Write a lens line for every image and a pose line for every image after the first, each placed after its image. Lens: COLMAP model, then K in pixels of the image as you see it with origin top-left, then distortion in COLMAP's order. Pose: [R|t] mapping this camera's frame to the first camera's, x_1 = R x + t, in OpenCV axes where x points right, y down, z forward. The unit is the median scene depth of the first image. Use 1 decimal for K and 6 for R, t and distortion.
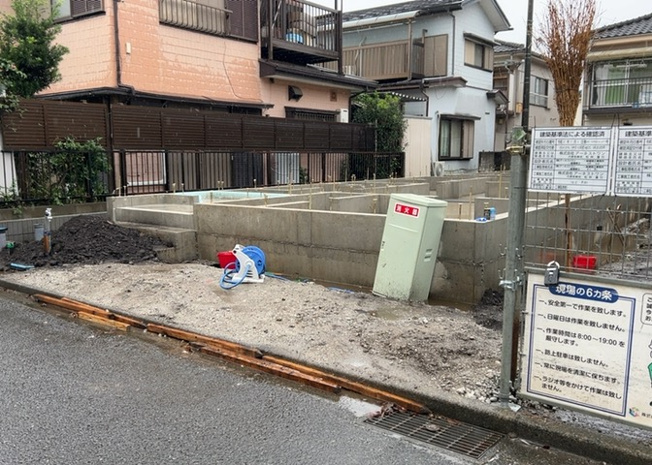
lens RADIAL K [[594.8, 0, 326.0], [0, 594.8, 232.5], [0, 0, 1]] dist [0.069126, -0.110555]
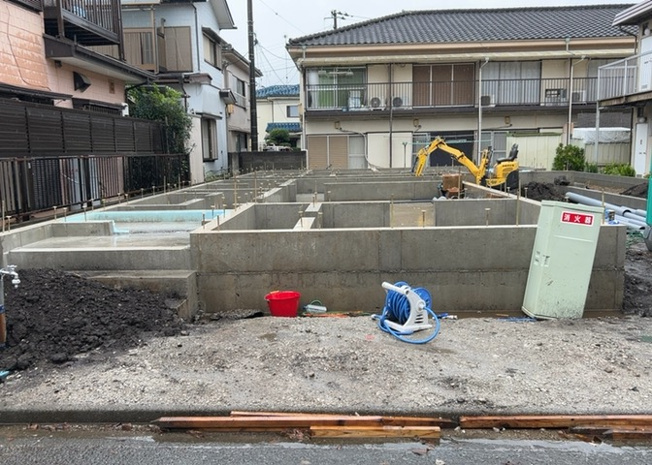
lens RADIAL K [[593.4, 0, 325.8], [0, 593.4, 236.0], [0, 0, 1]] dist [0.072928, -0.116580]
pose [[0.824540, -0.095172, 0.557742, -0.290819], [0.091418, 0.995209, 0.034672, -0.032980], [-0.558370, 0.022399, 0.829290, 0.195884]]
